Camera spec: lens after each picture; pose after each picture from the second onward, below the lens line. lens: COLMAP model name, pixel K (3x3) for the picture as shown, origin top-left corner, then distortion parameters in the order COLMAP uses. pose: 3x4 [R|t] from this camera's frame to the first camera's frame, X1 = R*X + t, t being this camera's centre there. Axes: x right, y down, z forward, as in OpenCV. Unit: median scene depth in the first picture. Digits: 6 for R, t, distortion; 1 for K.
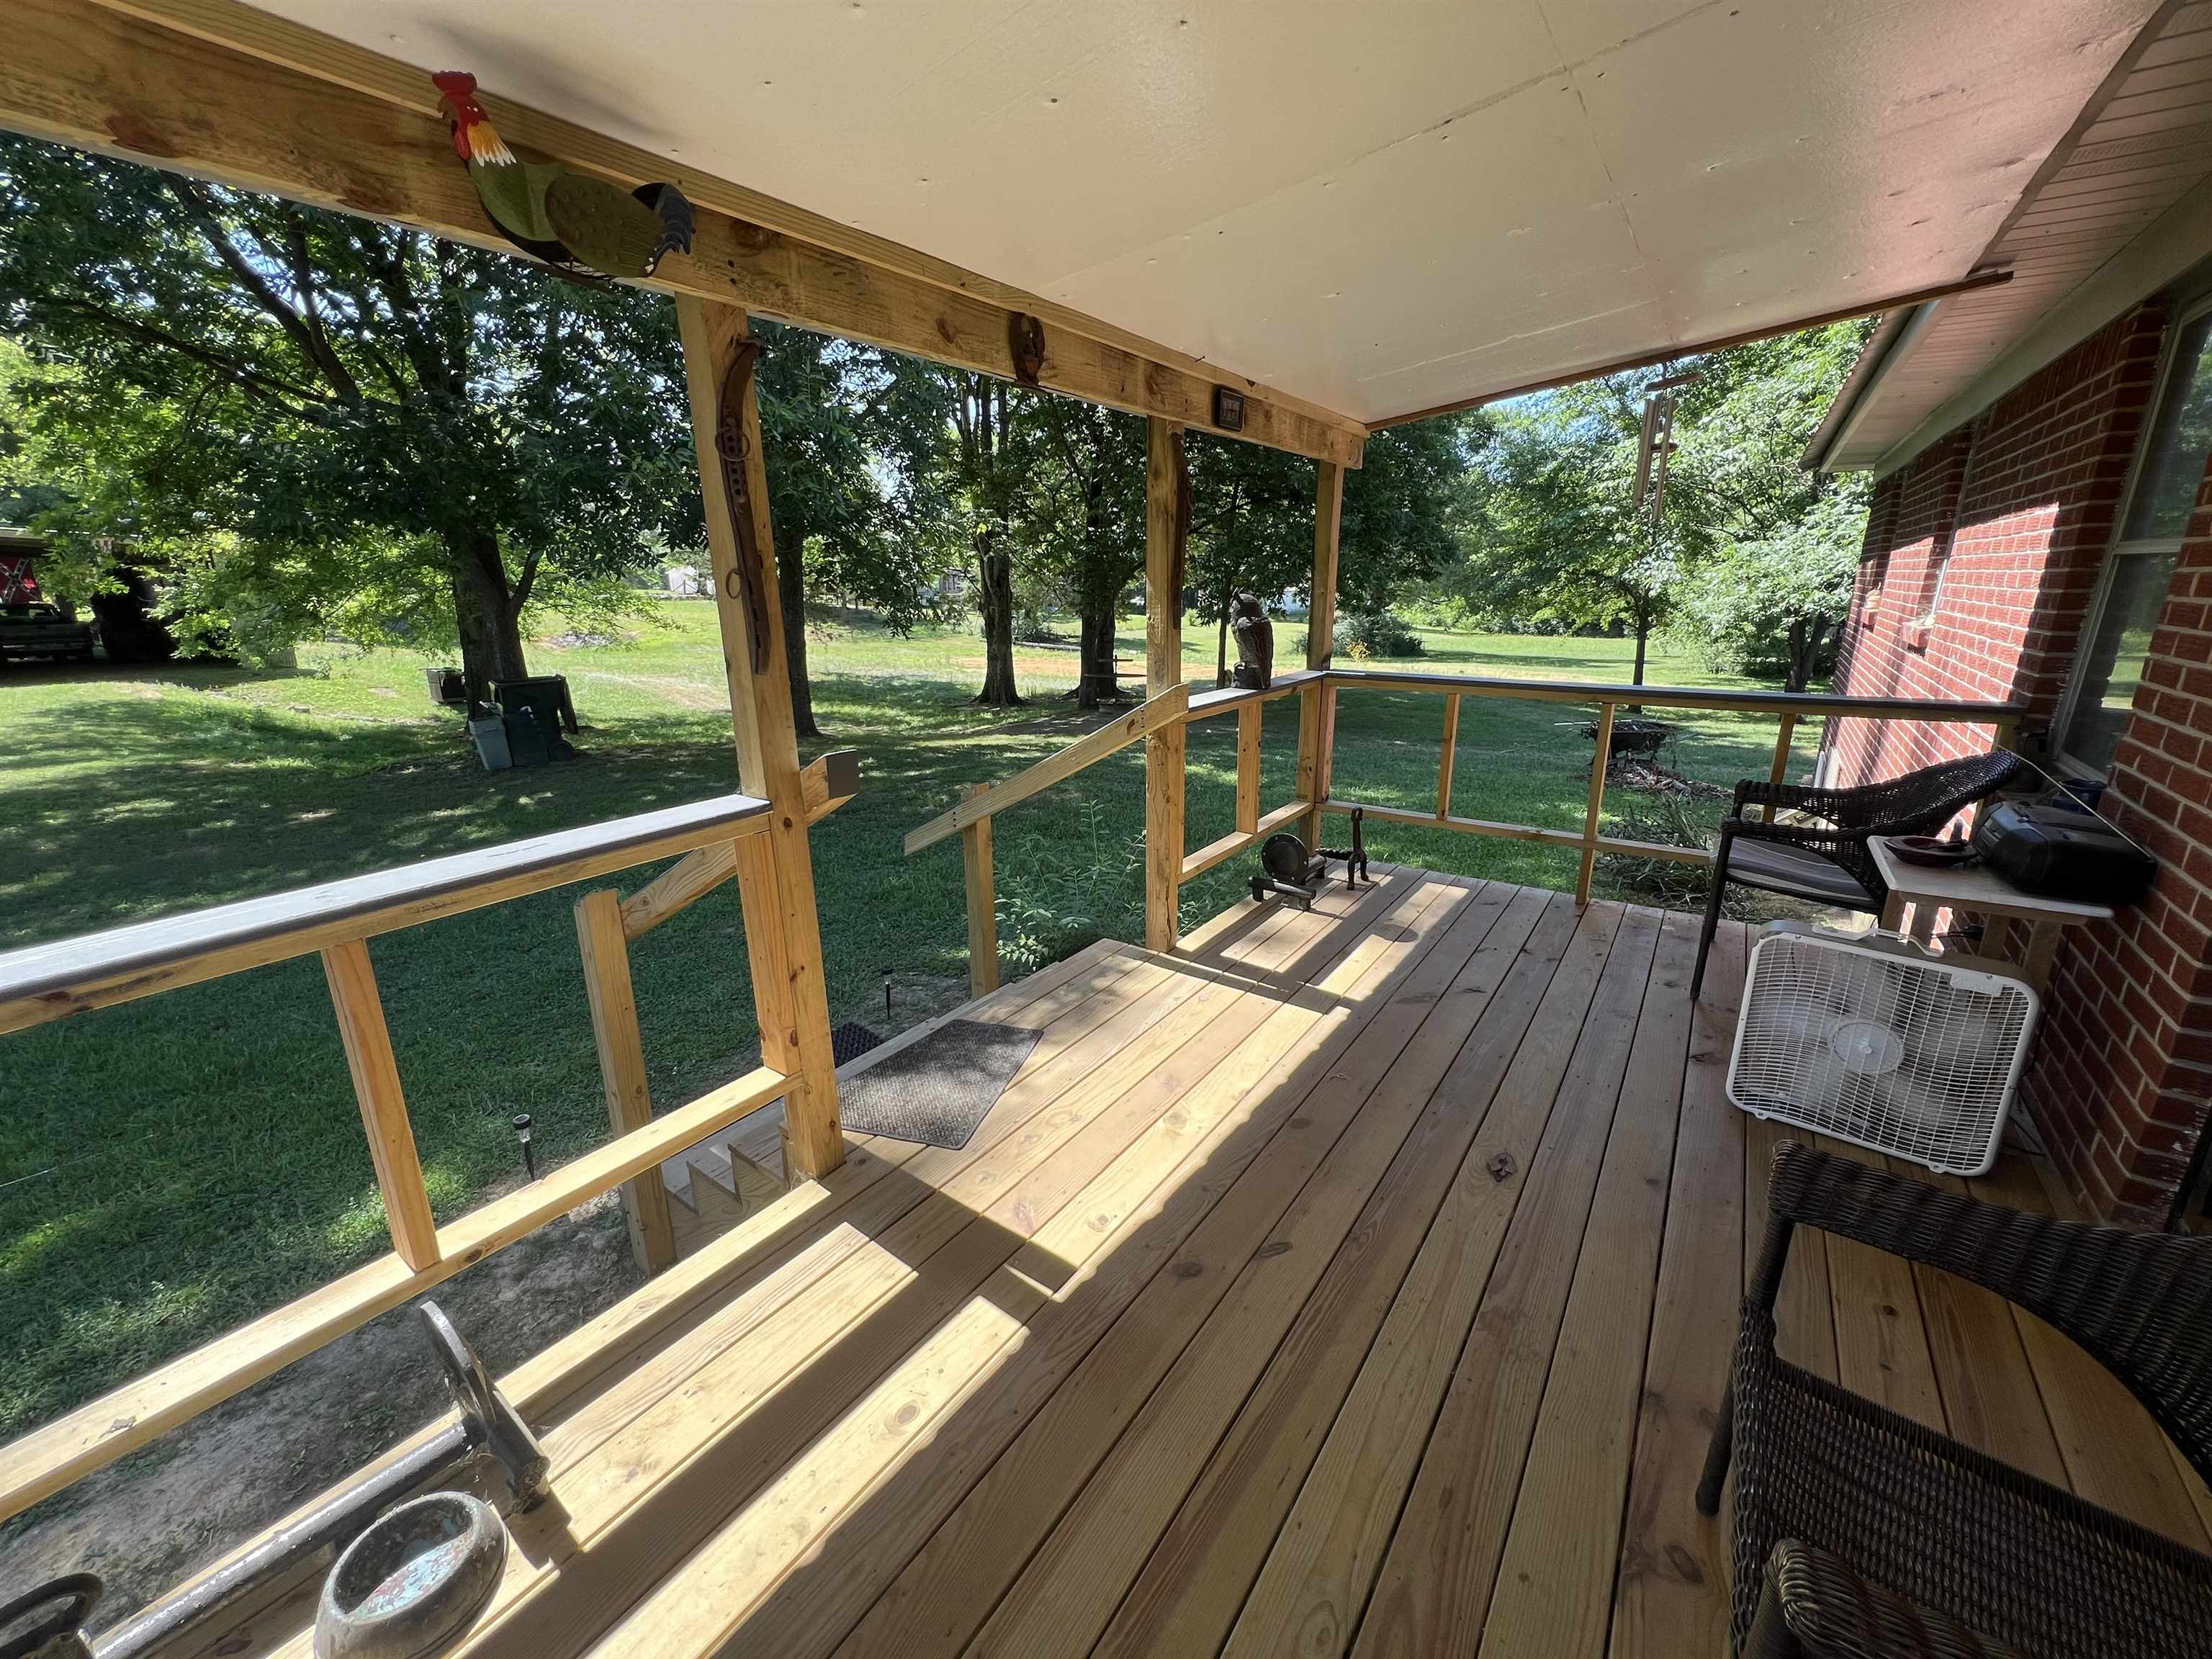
lens RADIAL K [[885.4, 0, 1102.6], [0, 885.4, 823.7], [0, 0, 1]] dist [-0.003001, 0.000815]
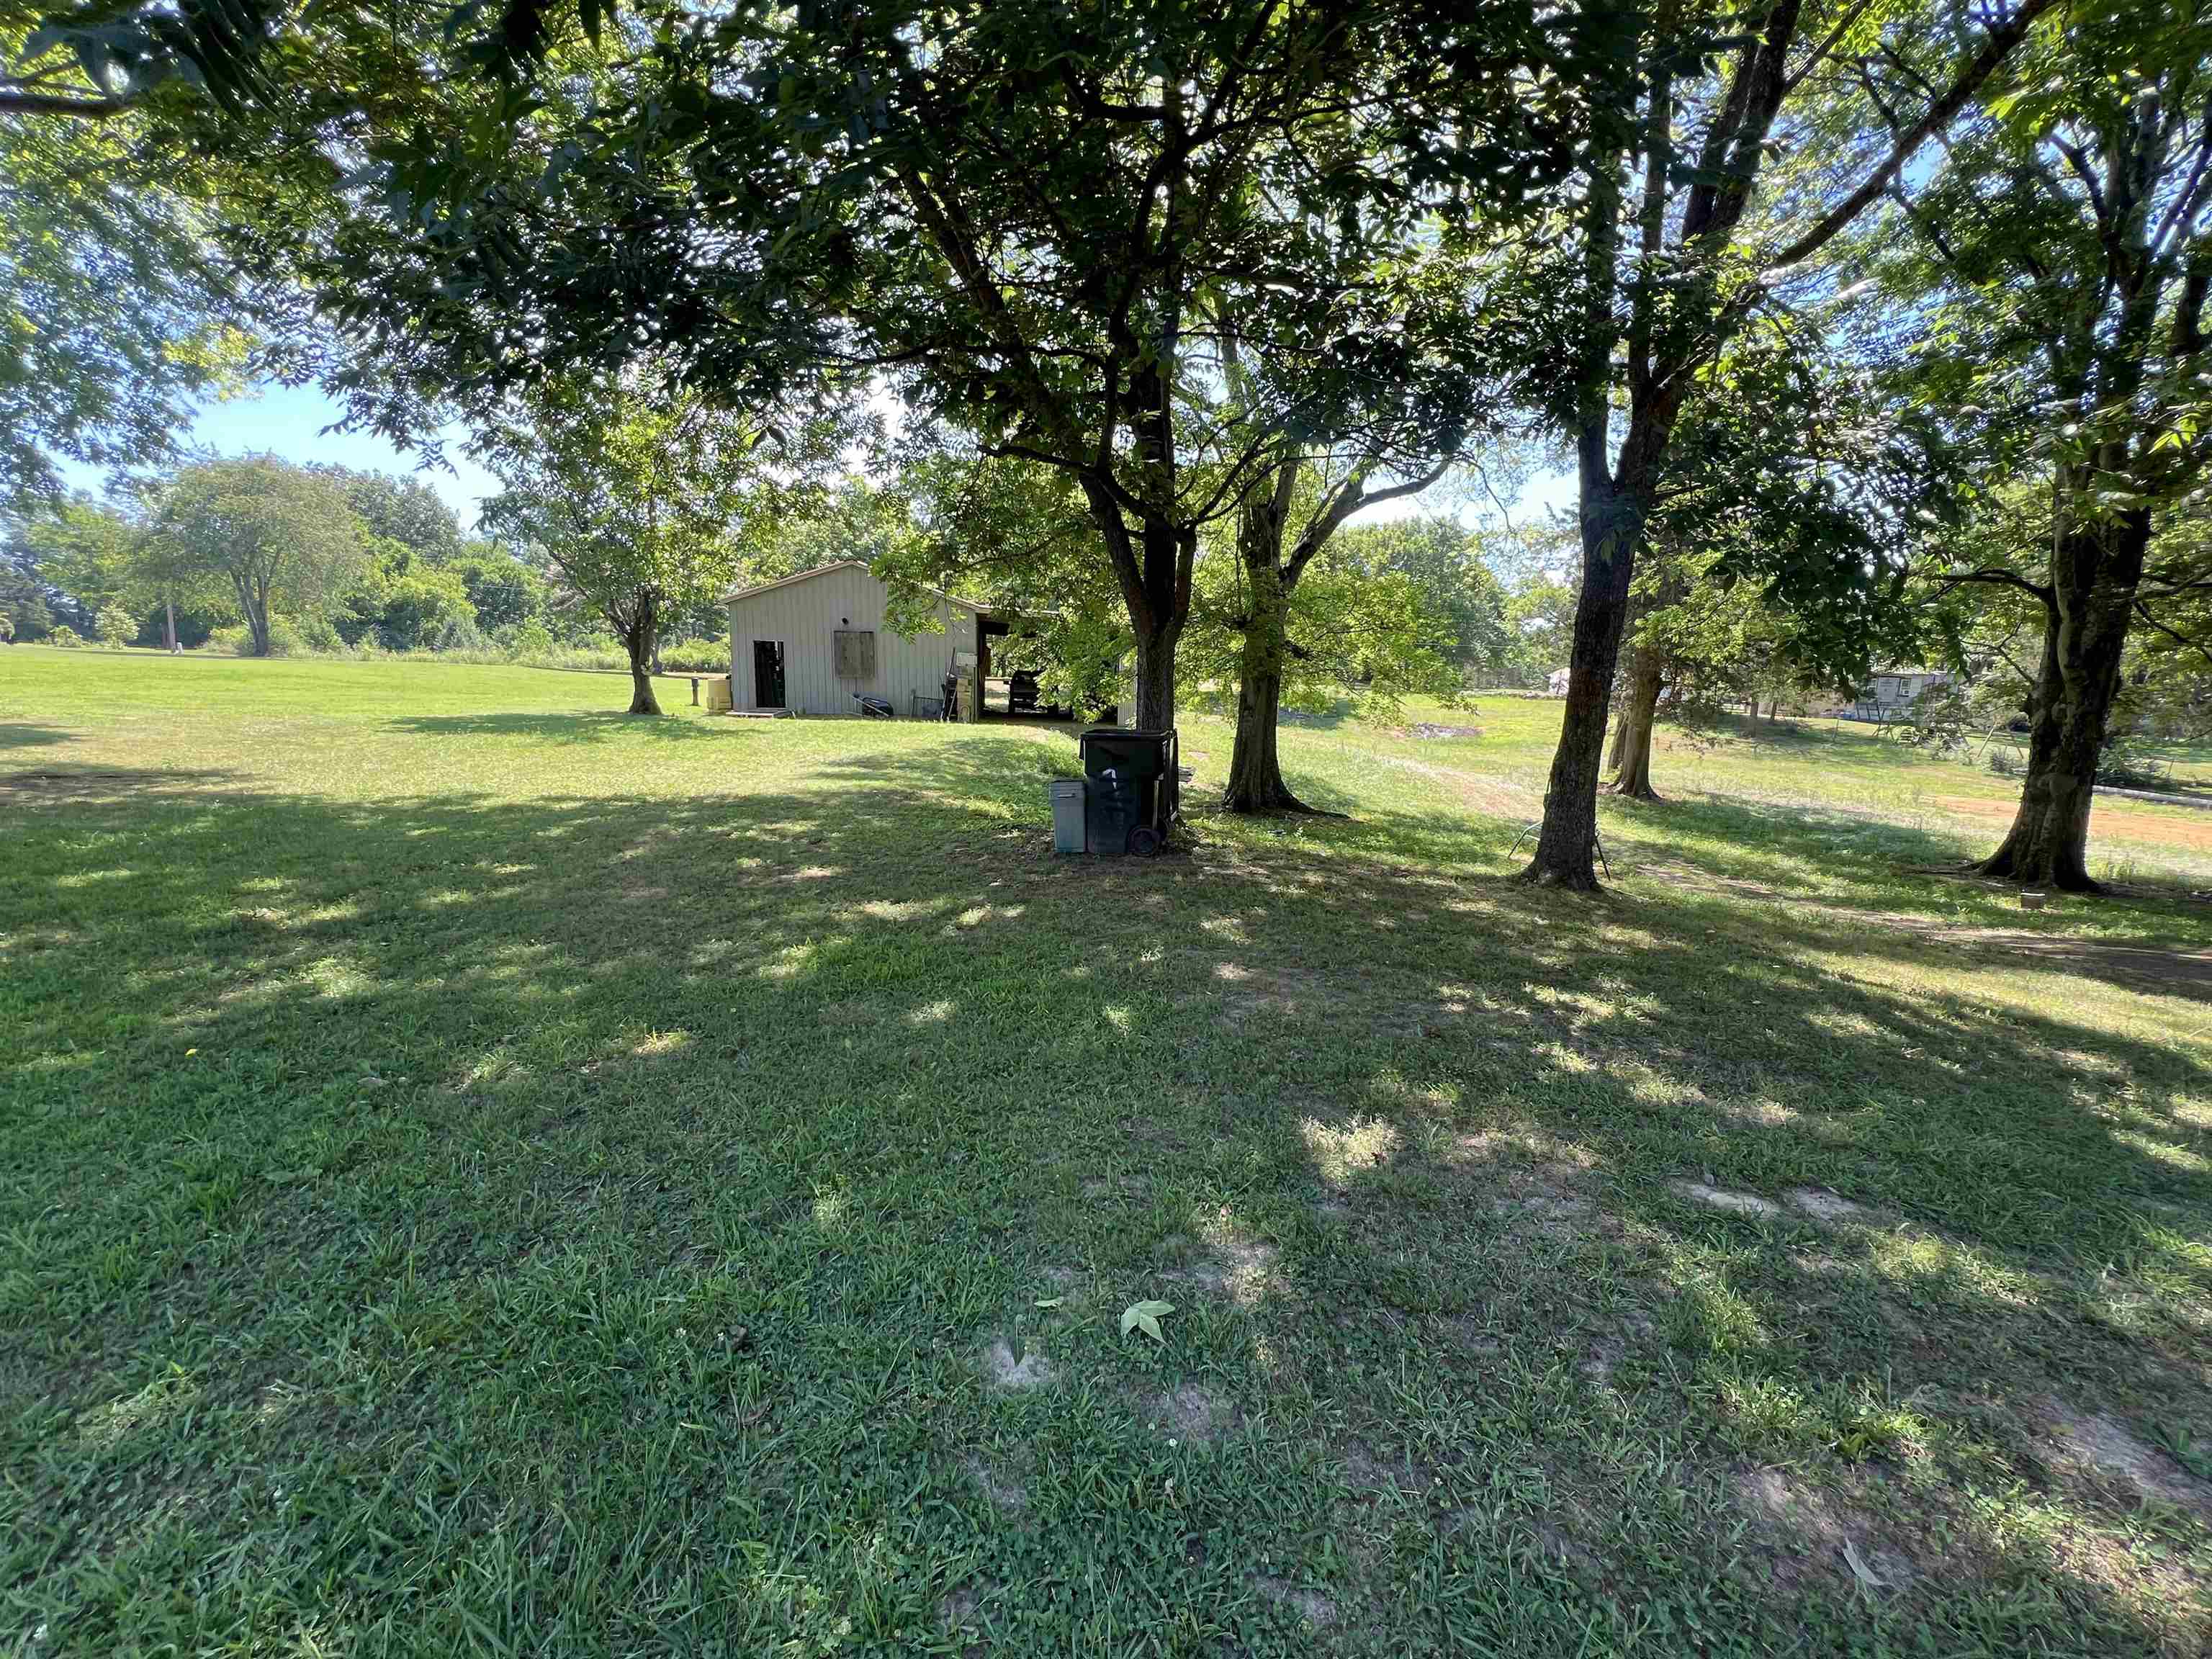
lens RADIAL K [[885.4, 0, 1108.2], [0, 885.4, 818.3], [0, 0, 1]] dist [-0.003001, 0.000815]
pose [[0.611747, 0.140644, -0.778450, -0.048955], [-0.236394, 0.971603, -0.010229, -0.035728], [0.754906, 0.190279, 0.627623, 0.236727]]
